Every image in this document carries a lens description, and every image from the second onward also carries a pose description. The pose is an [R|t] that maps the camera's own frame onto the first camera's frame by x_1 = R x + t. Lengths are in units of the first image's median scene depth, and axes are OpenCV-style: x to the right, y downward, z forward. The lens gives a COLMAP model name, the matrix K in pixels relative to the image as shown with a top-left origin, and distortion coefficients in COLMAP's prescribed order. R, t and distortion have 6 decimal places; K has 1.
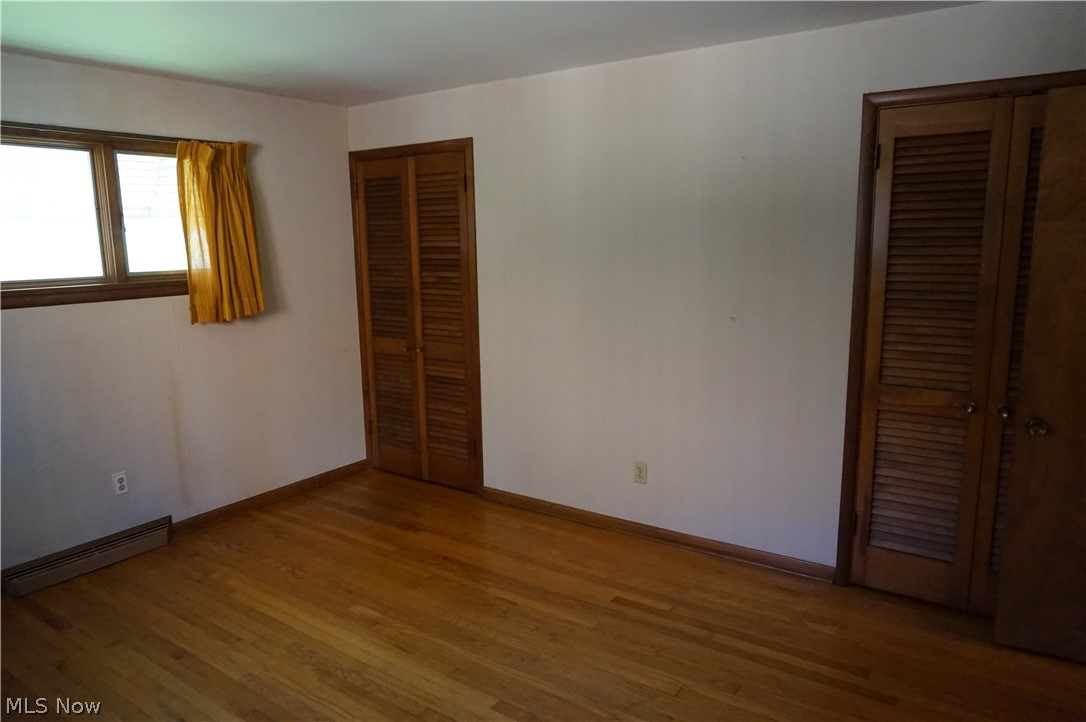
lens RADIAL K [[730.8, 0, 546.3], [0, 730.8, 362.8], [0, 0, 1]] dist [-0.034321, 0.027952]
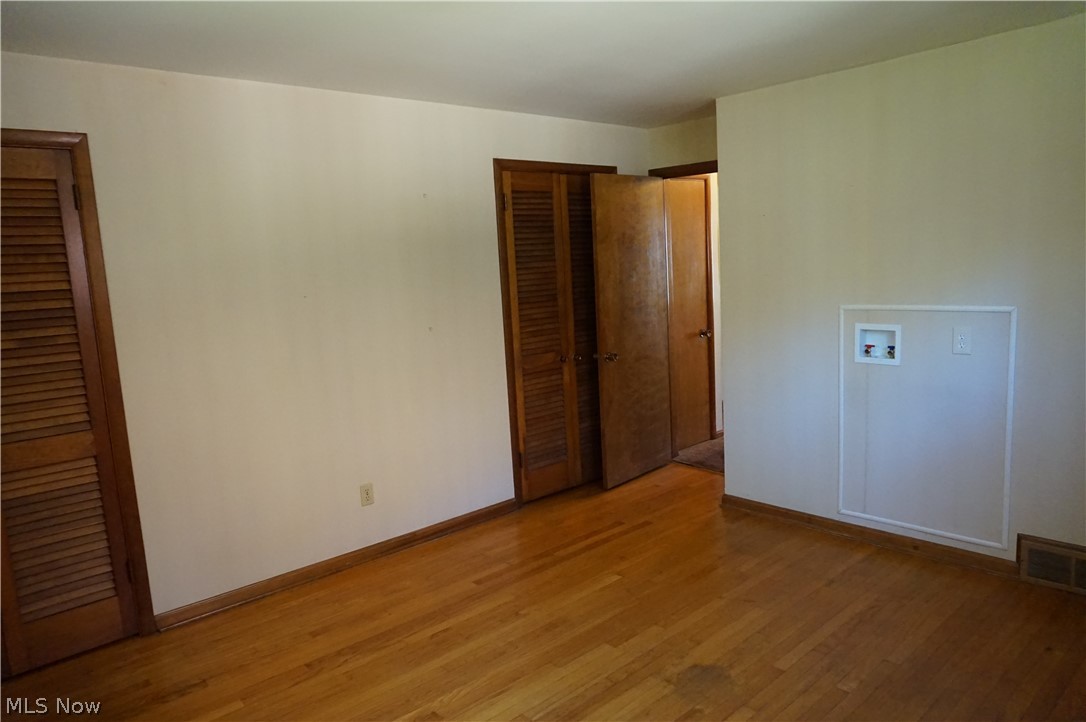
lens RADIAL K [[730.8, 0, 548.0], [0, 730.8, 360.6], [0, 0, 1]] dist [-0.034321, 0.027952]
pose [[0.231093, -0.133444, 0.963737, -0.915616], [0.218708, 0.972323, 0.082189, -0.070639], [-0.948031, 0.191783, 0.253882, 0.565223]]
